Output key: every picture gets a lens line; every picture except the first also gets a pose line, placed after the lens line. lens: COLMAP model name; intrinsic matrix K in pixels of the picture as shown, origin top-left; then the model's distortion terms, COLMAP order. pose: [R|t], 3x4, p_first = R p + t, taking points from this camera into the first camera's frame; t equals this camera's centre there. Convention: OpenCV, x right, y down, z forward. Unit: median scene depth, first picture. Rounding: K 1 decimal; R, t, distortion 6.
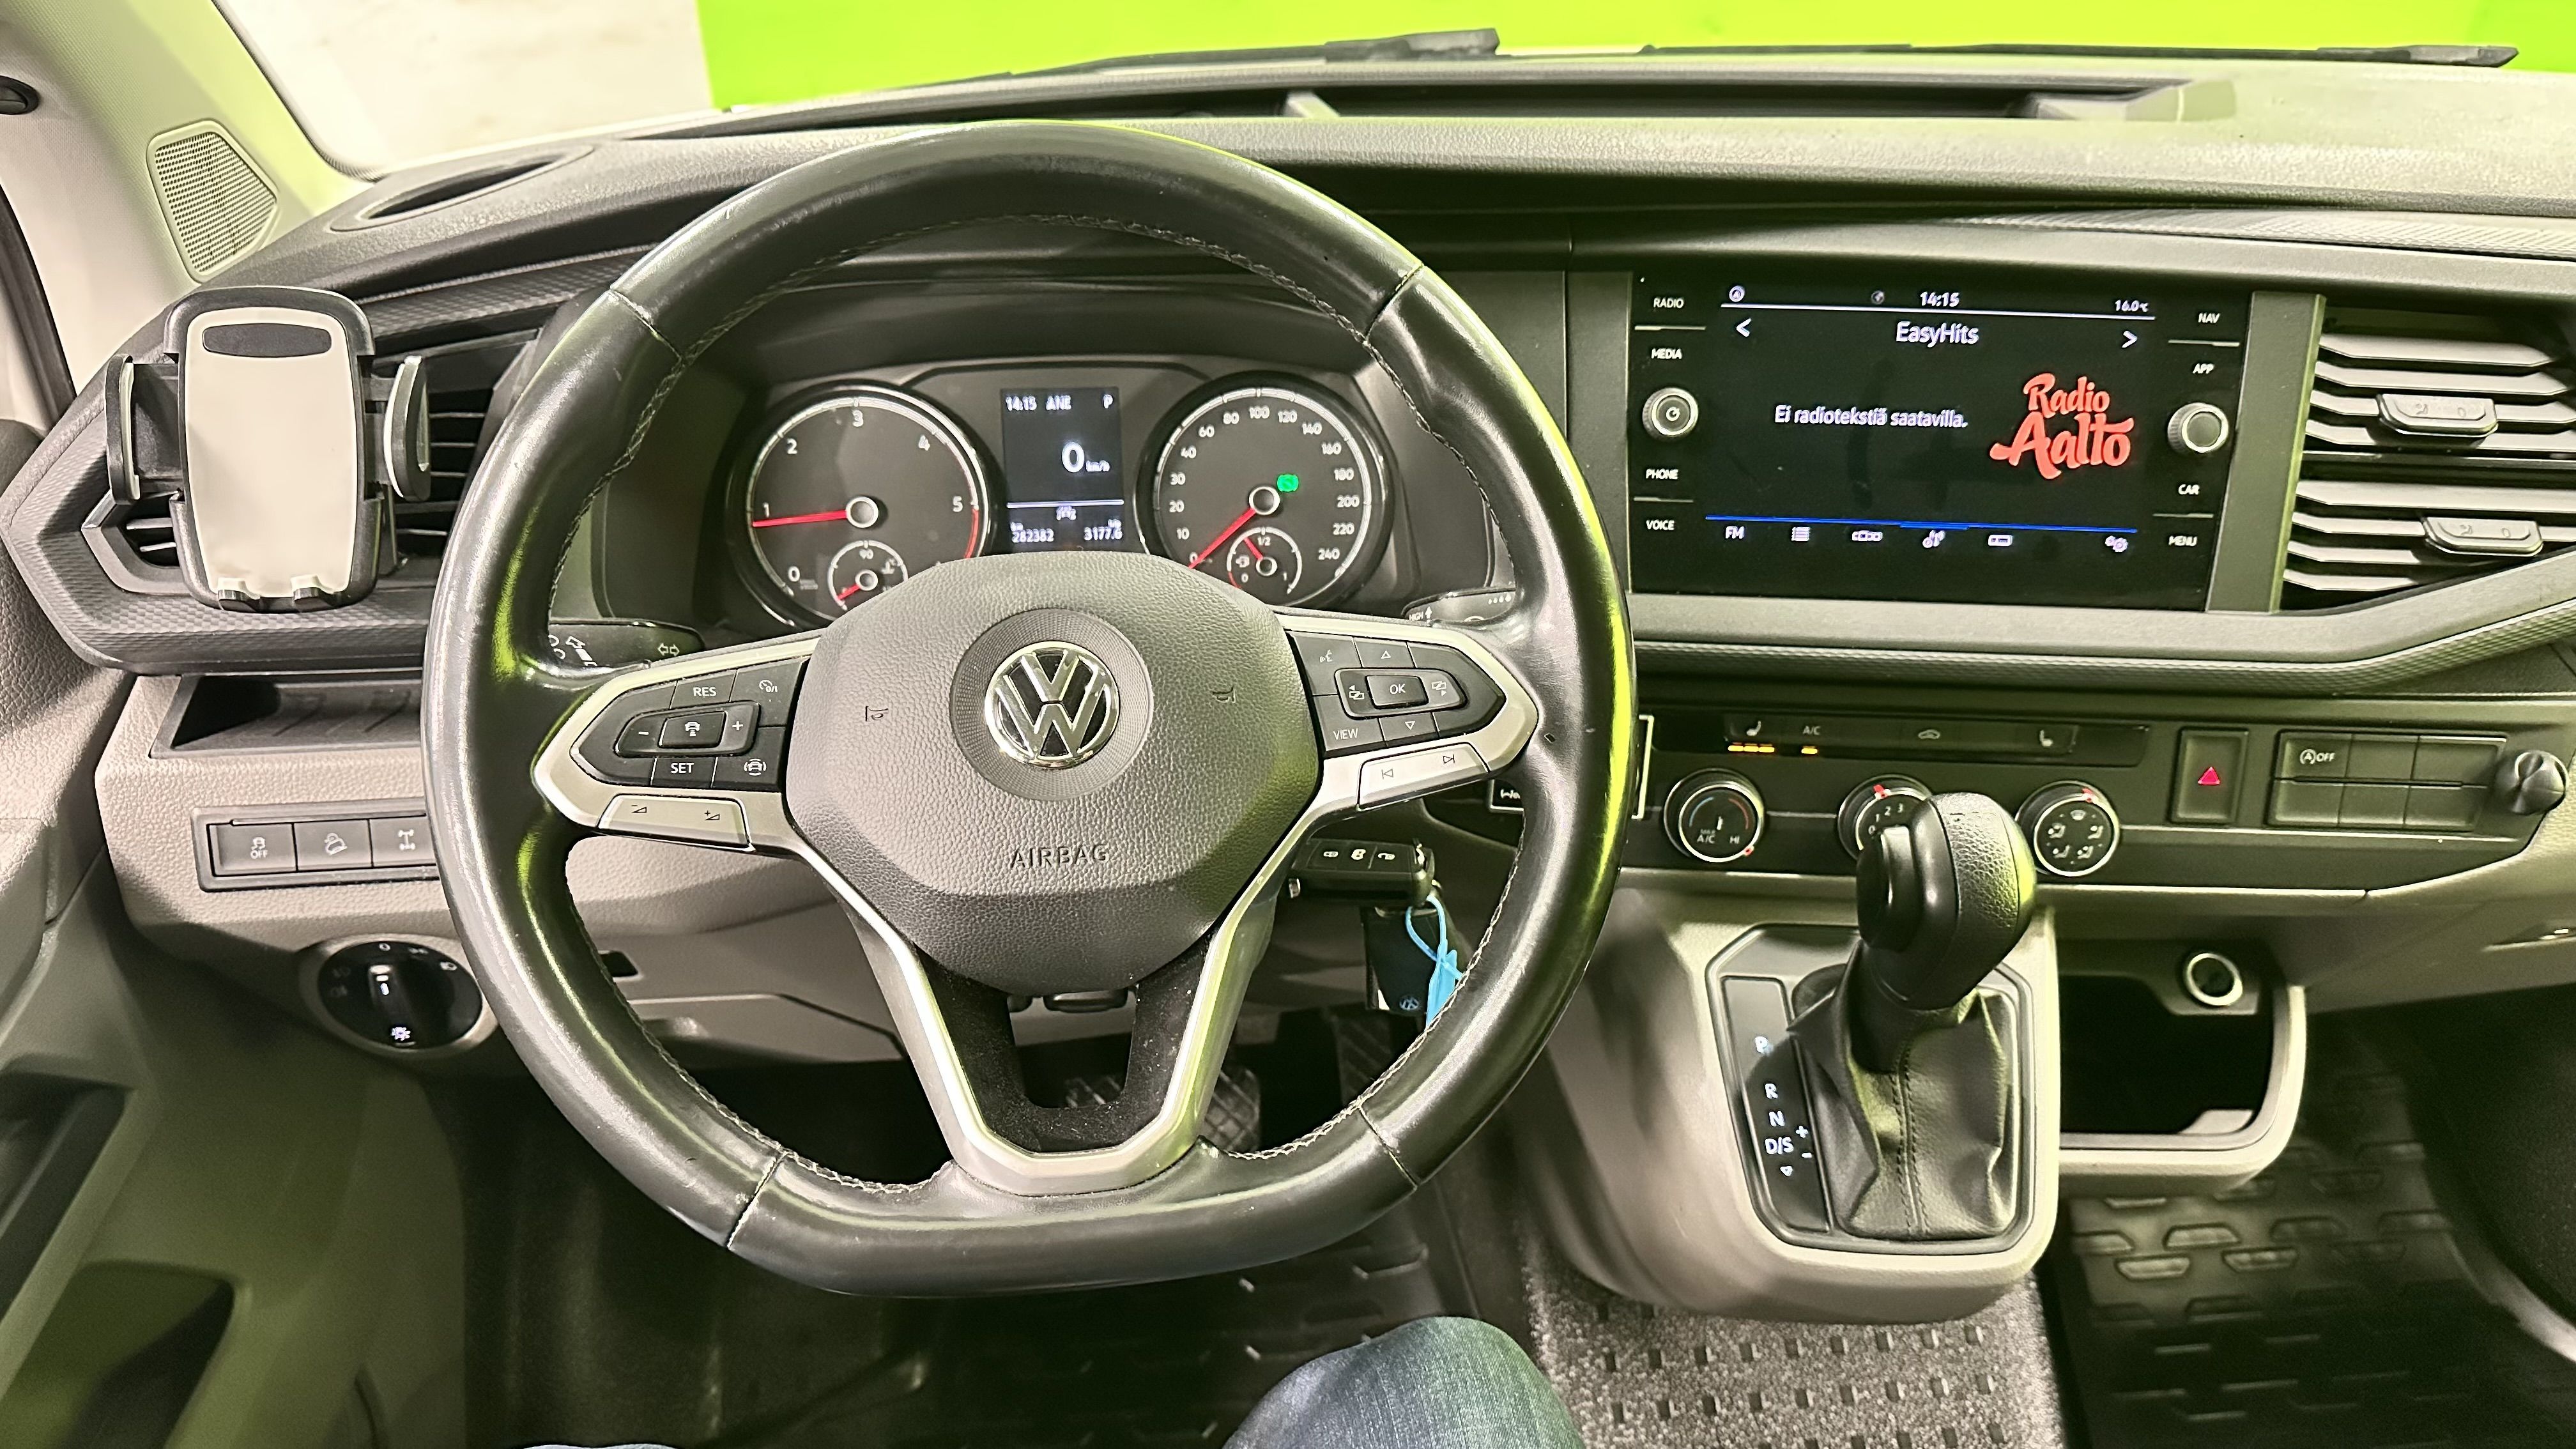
lens RADIAL K [[1810.7, 0, 1288.0], [0, 1810.7, 724.5], [0, 0, 1]] dist [0.045631, 0.001031]
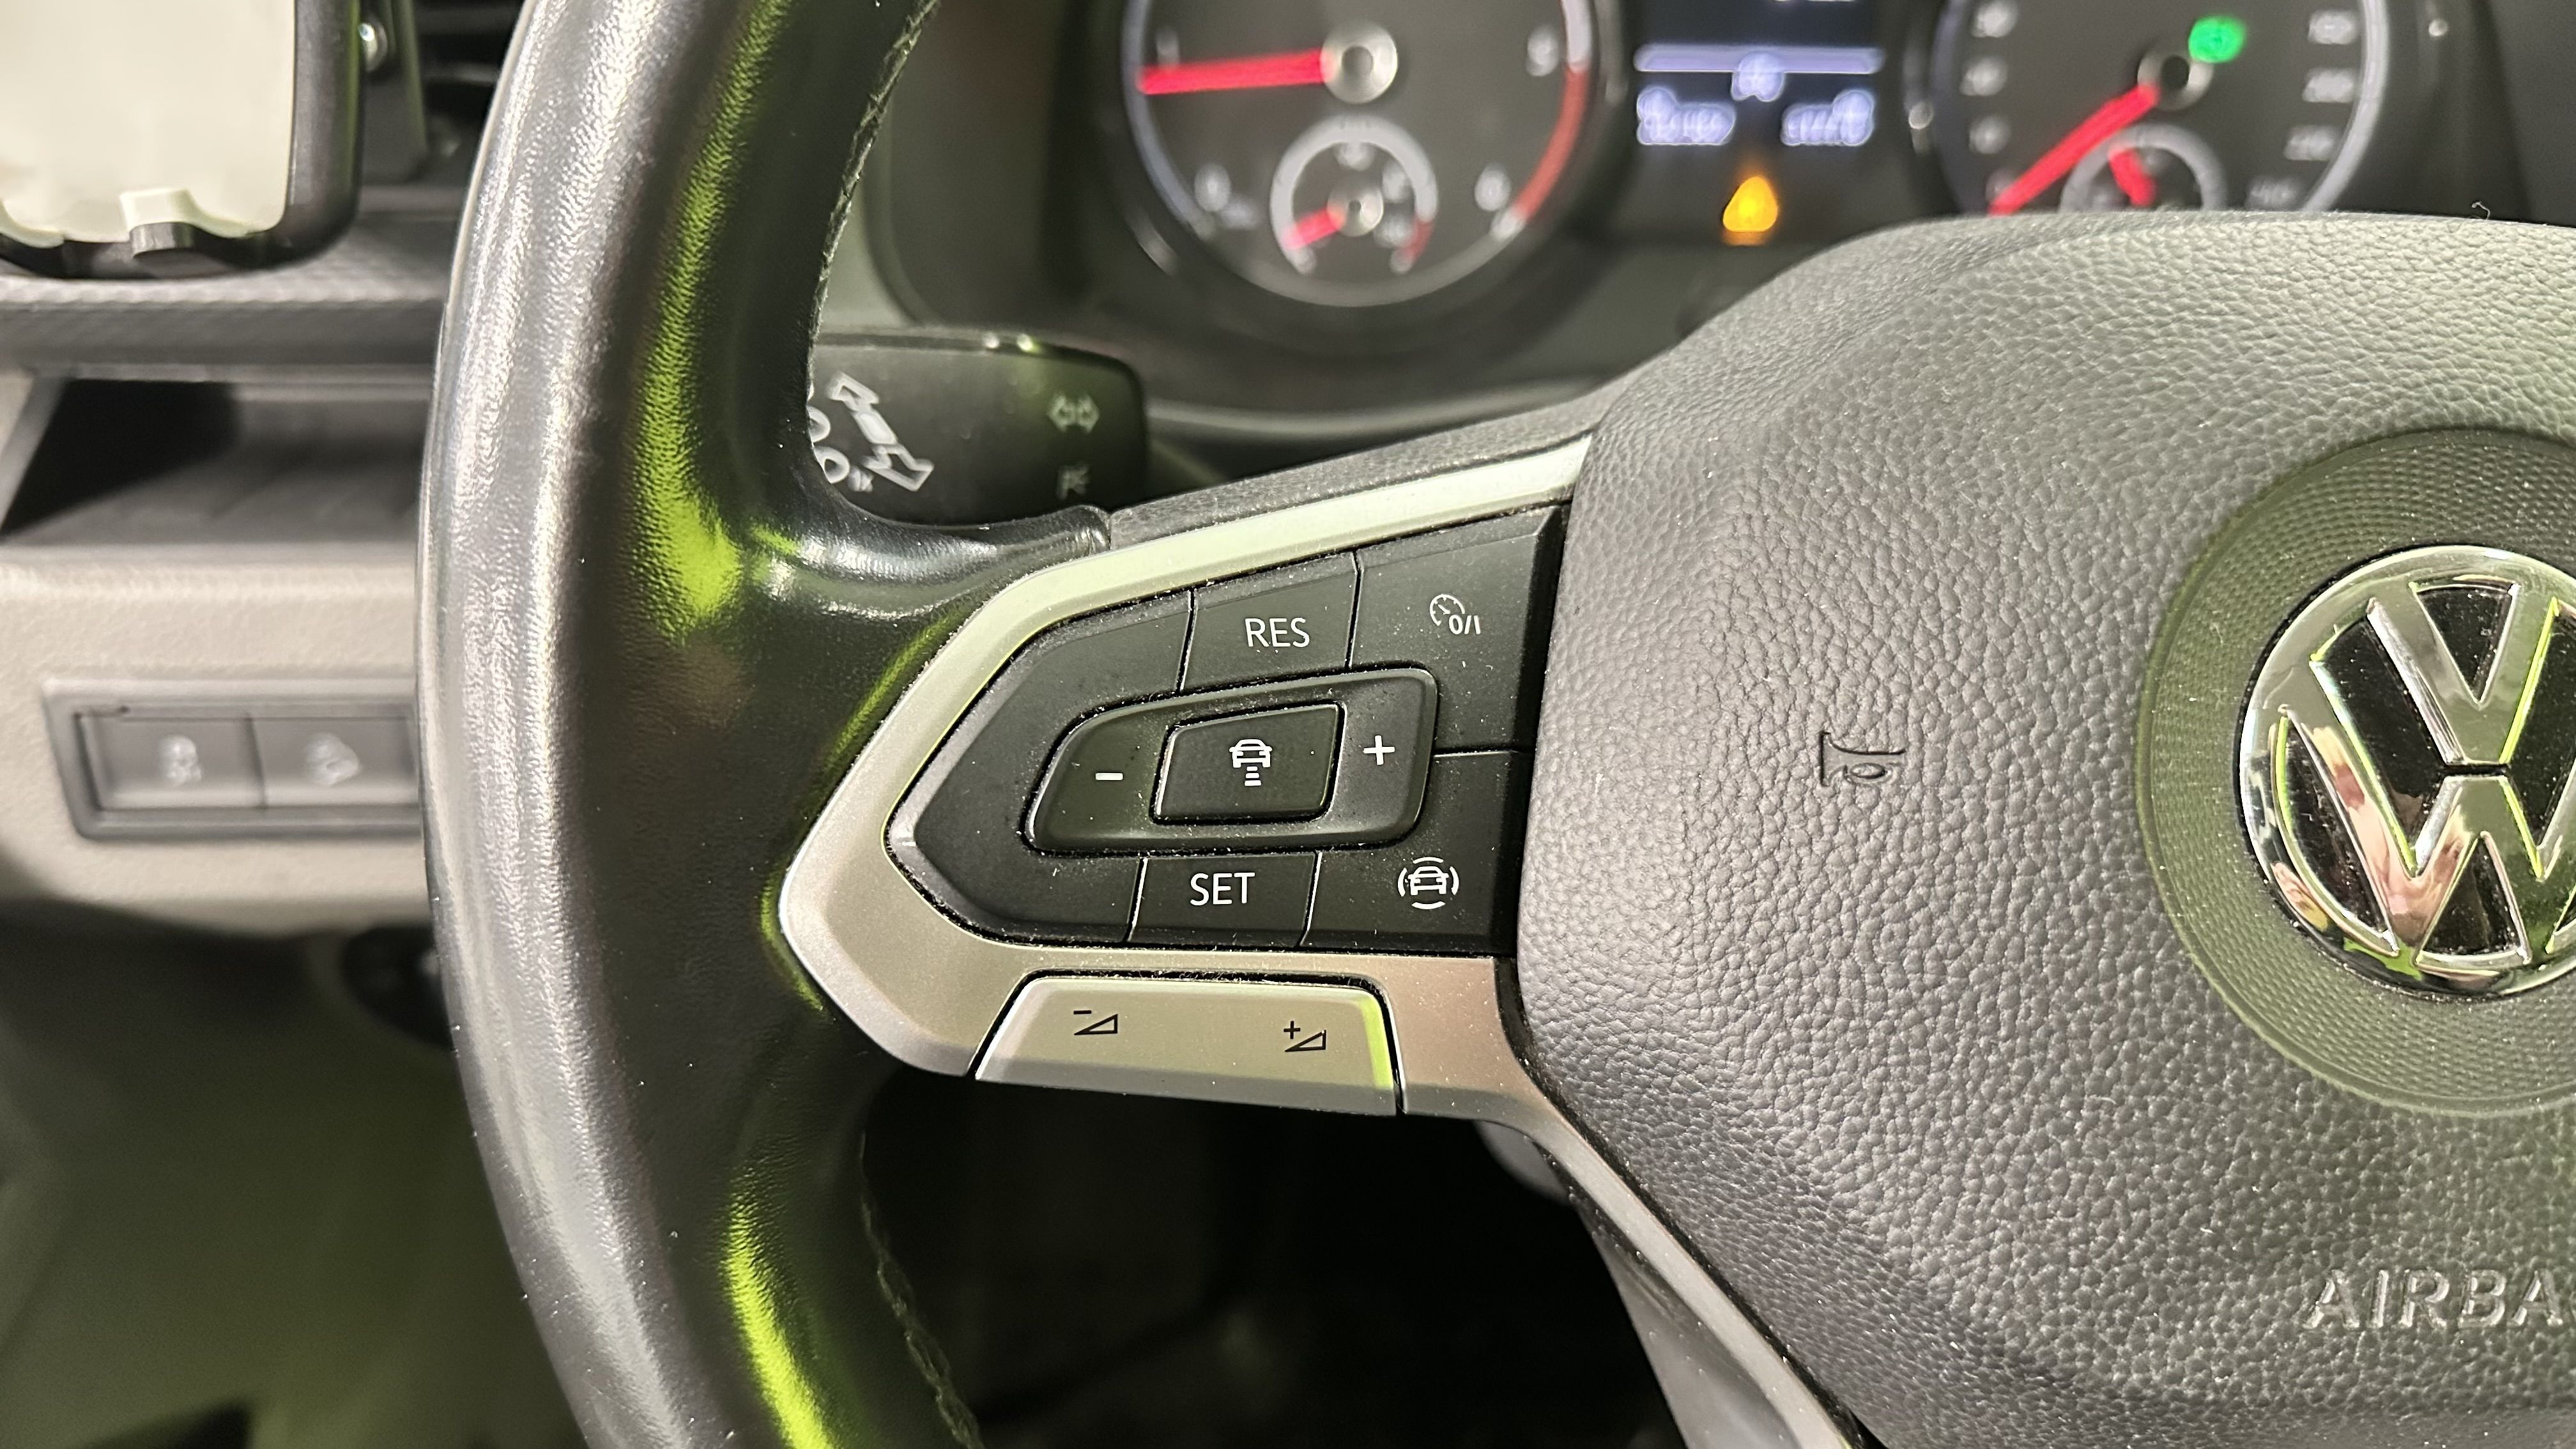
lens RADIAL K [[1838.4, 0, 1288.0], [0, 1838.4, 724.5], [0, 0, 1]] dist [0.122014, -0.219045]
pose [[0.994018, 0.072852, -0.081372, -0.242706], [-0.054053, 0.975534, 0.213098, -0.059252], [0.094906, -0.207425, 0.973636, 0.568322]]
